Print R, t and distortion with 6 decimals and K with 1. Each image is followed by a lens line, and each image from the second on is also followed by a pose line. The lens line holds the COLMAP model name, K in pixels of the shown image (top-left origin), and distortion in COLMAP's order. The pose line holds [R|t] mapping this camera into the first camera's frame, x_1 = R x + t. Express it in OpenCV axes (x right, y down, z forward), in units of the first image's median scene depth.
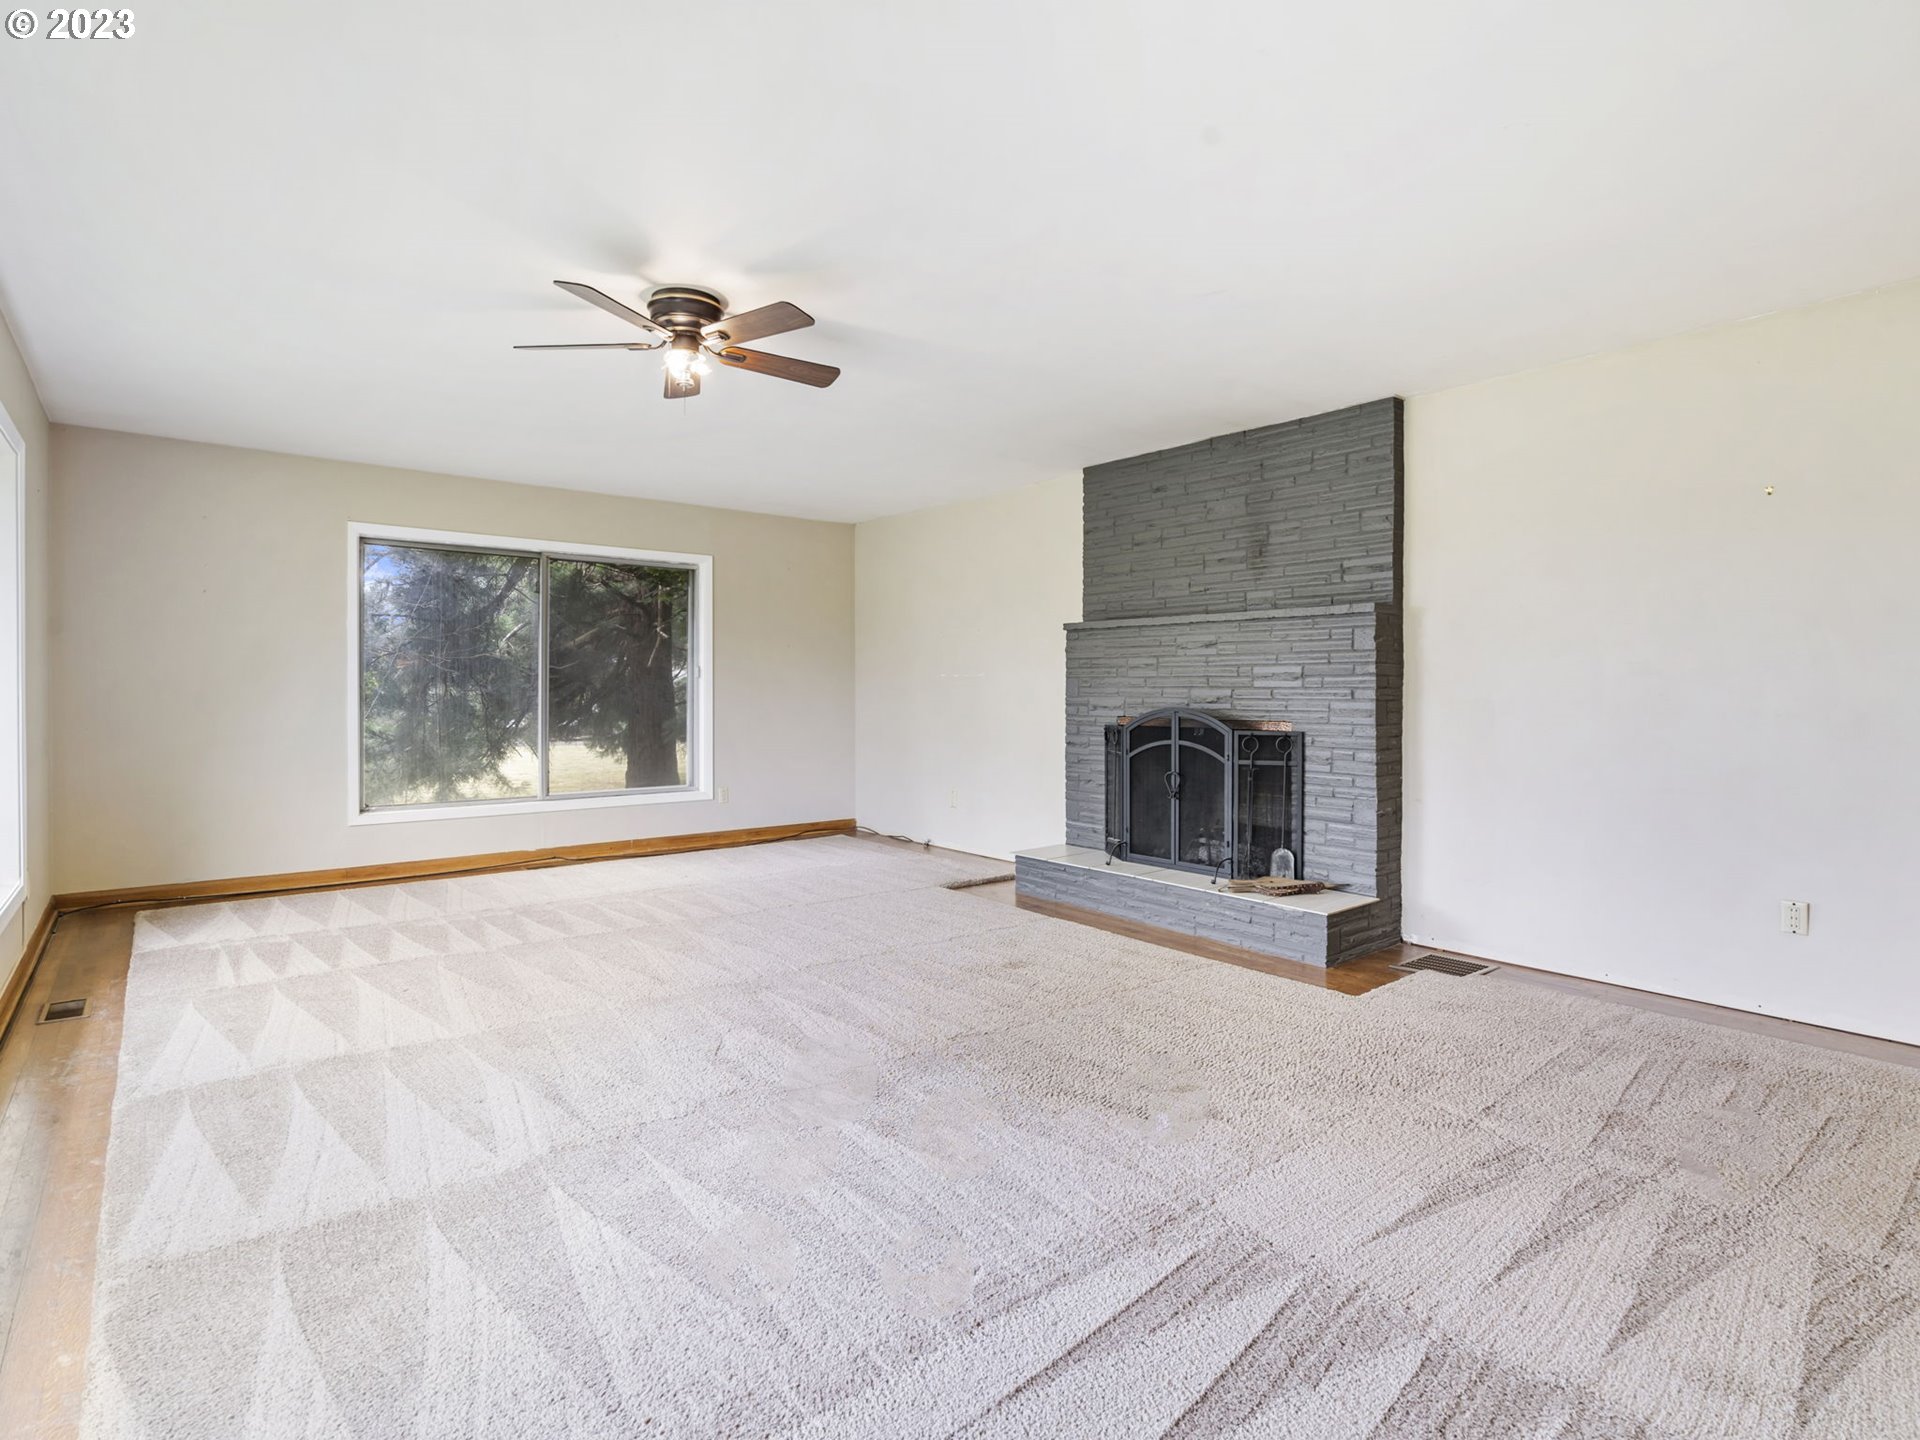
lens RADIAL K [[973.0, 0, 958.4], [0, 973.0, 711.7], [0, 0, 1]] dist [-0.005188, 0.002261]
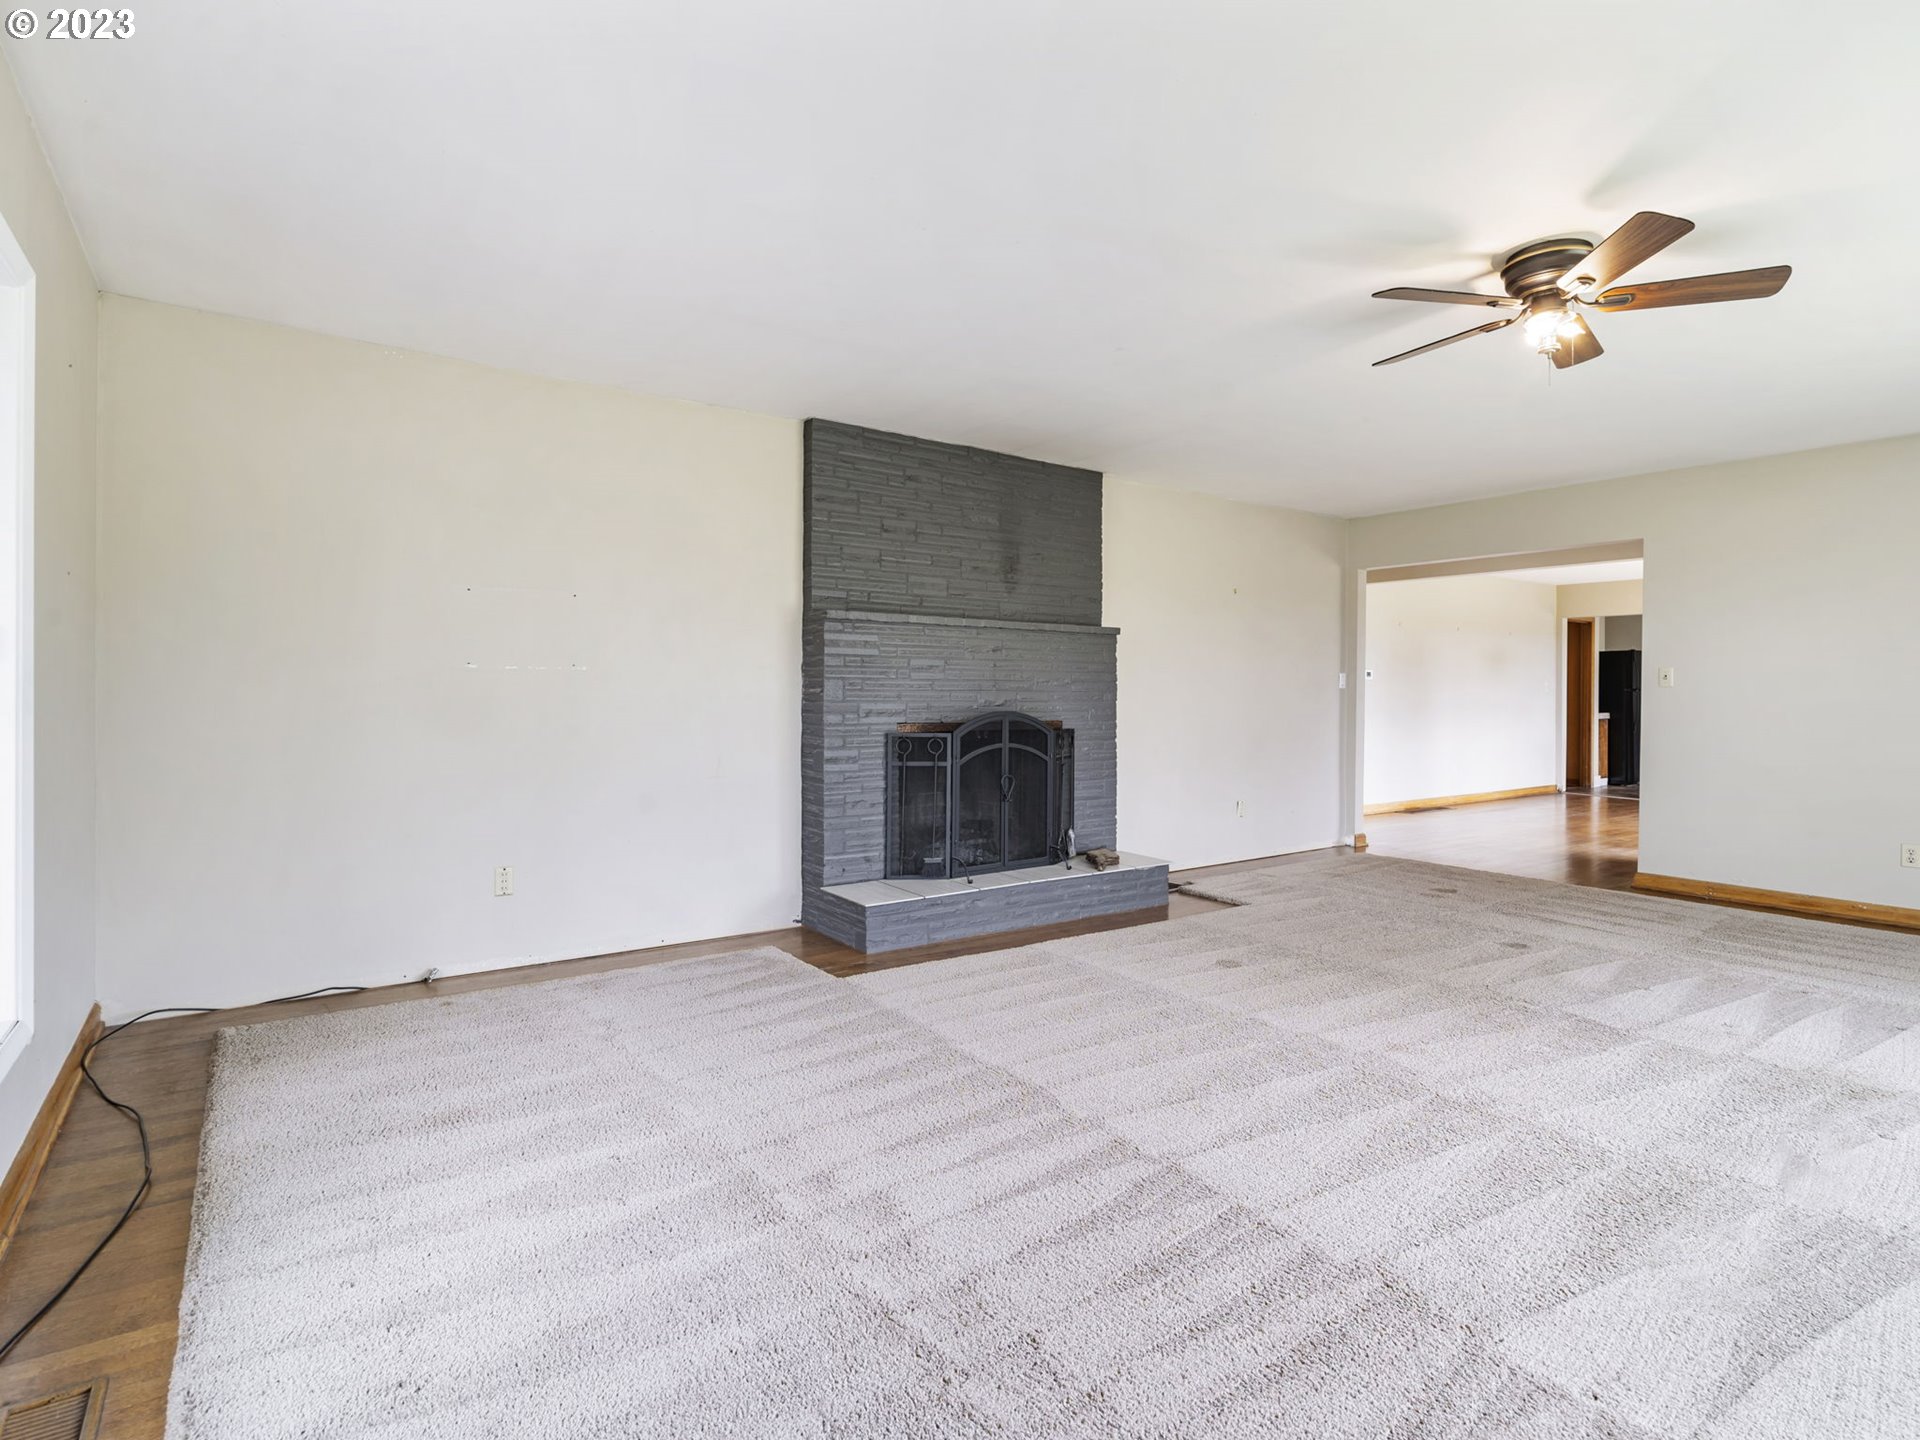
lens RADIAL K [[973.0, 0, 958.4], [0, 973.0, 711.7], [0, 0, 1]] dist [-0.005188, 0.002261]
pose [[0.081300, -0.017821, 0.996530, -0.736880], [0.020614, 0.999656, 0.016195, -0.019422], [-0.996476, 0.019226, 0.081639, 0.900443]]
